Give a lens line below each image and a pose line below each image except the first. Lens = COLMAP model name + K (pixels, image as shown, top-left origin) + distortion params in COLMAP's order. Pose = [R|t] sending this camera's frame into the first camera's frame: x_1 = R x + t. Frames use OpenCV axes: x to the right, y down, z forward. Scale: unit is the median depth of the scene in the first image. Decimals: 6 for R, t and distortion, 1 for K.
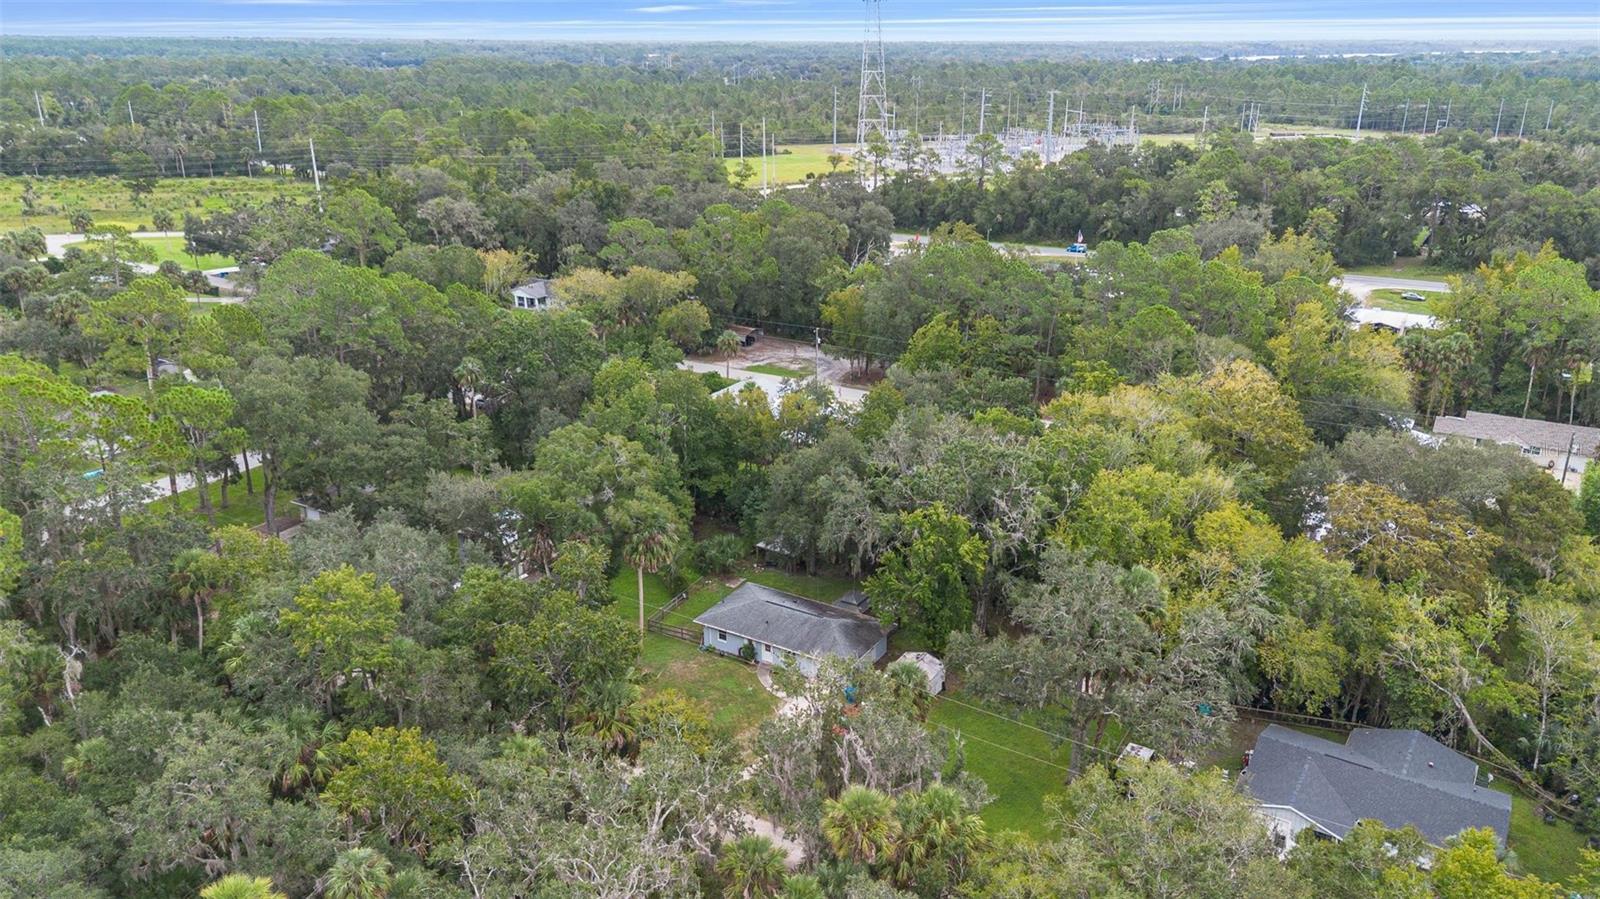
lens RADIAL K [[1137.1, 0, 808.0], [0, 1137.1, 443.5], [0, 0, 1]] dist [0.119391, -0.147867]
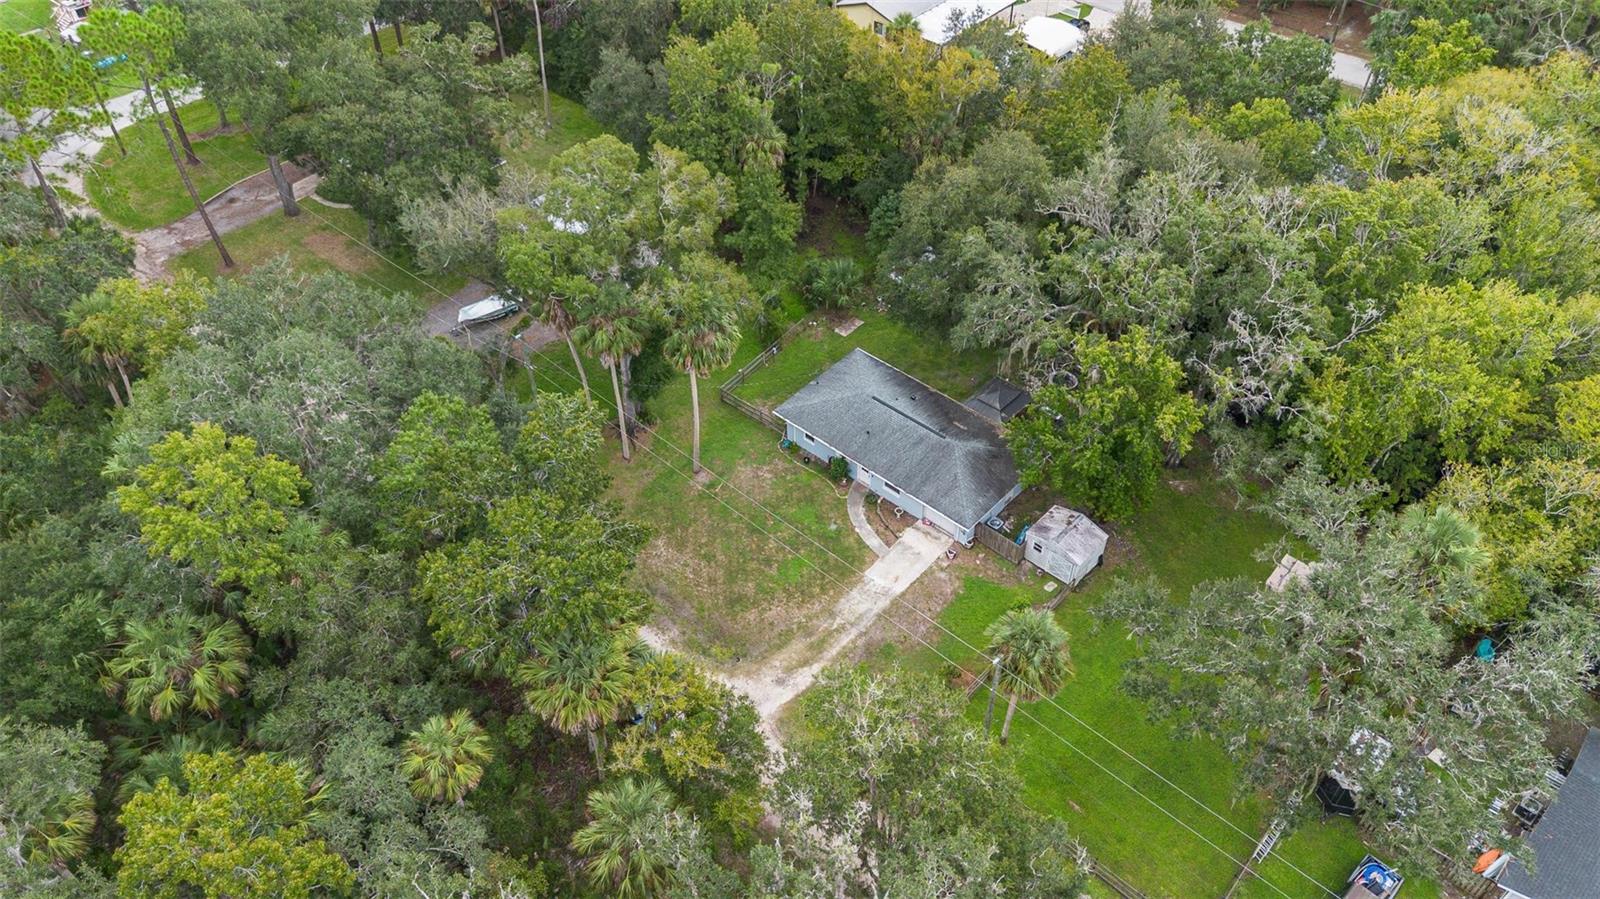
lens RADIAL K [[1137.1, 0, 808.0], [0, 1137.1, 443.5], [0, 0, 1]] dist [0.119391, -0.147867]
pose [[0.981855, 0.123488, -0.143914, 0.031877], [-0.052569, 0.906414, 0.419106, -0.140323], [0.182200, -0.403936, 0.896459, 0.341399]]
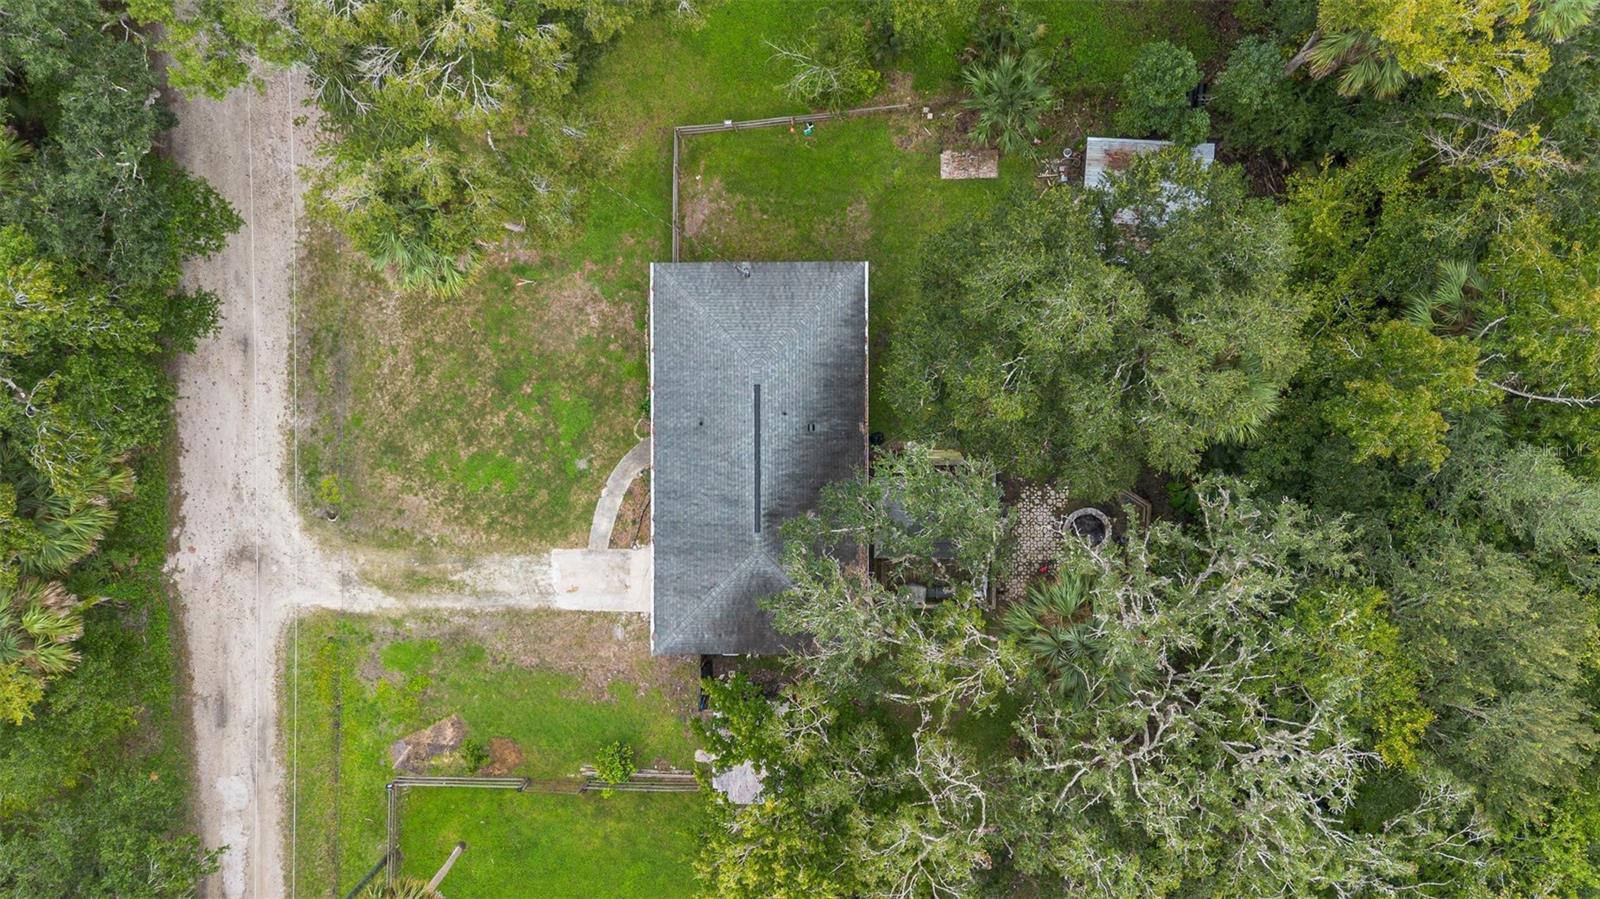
lens RADIAL K [[1137.1, 0, 808.0], [0, 1137.1, 443.5], [0, 0, 1]] dist [0.119391, -0.147867]
pose [[0.514201, 0.857627, -0.008625, -0.002391], [-0.255127, 0.162550, 0.953146, -0.289216], [0.818846, -0.487908, 0.302387, 0.900808]]
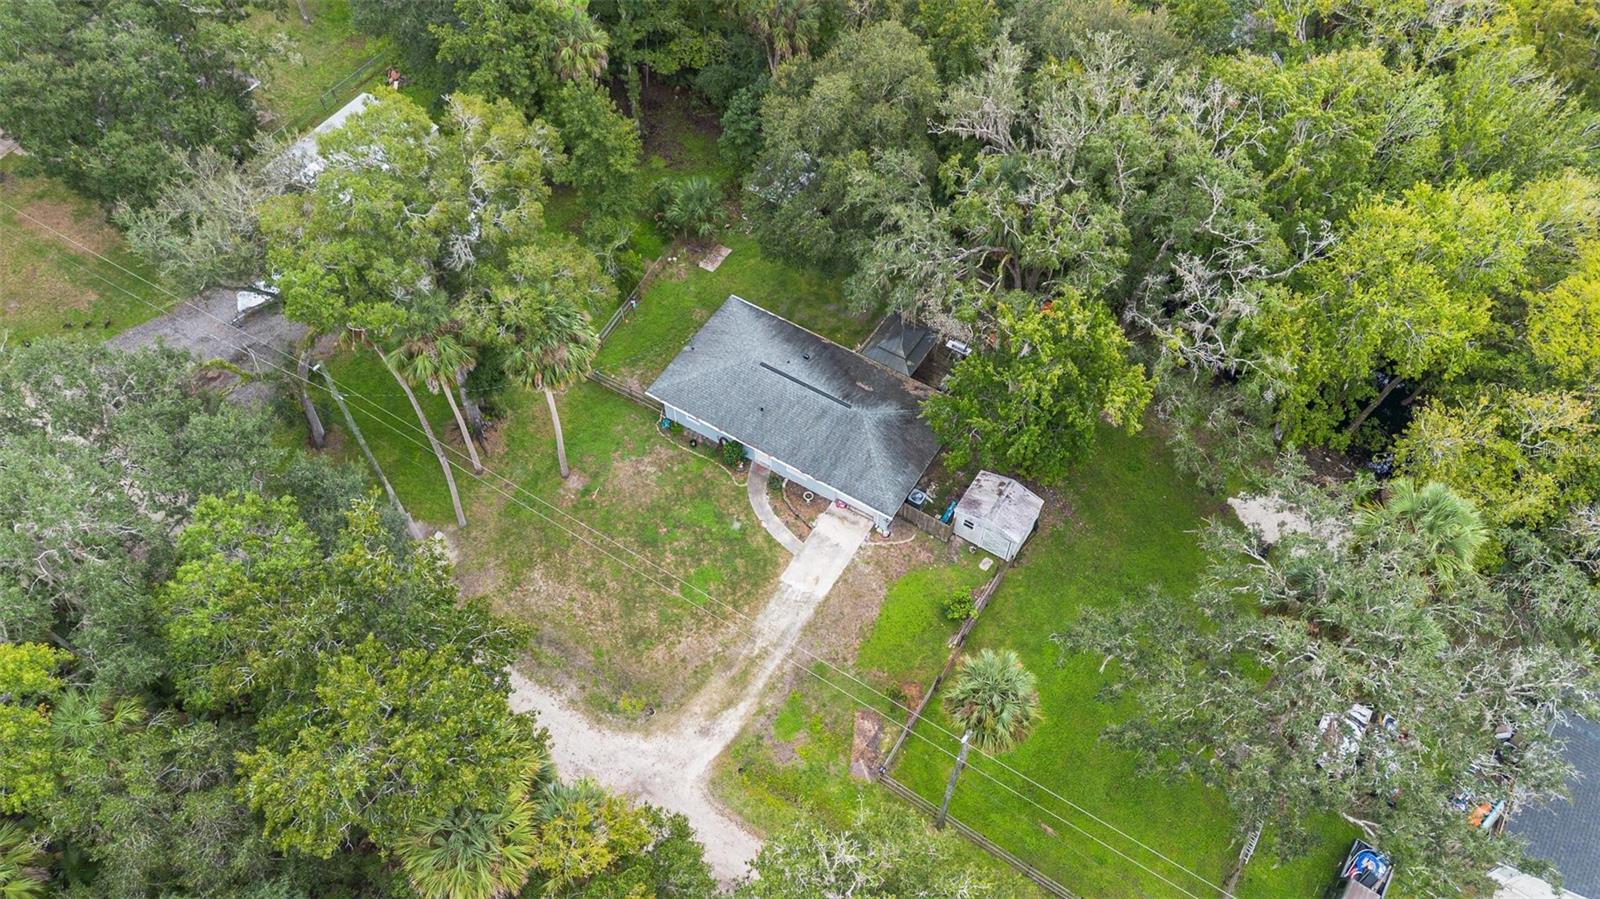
lens RADIAL K [[1137.1, 0, 808.0], [0, 1137.1, 443.5], [0, 0, 1]] dist [0.119391, -0.147867]
pose [[0.999906, 0.009255, -0.010159, -0.003889], [-0.001784, 0.820400, 0.571787, -0.187116], [0.013626, -0.571715, 0.820339, 0.479632]]
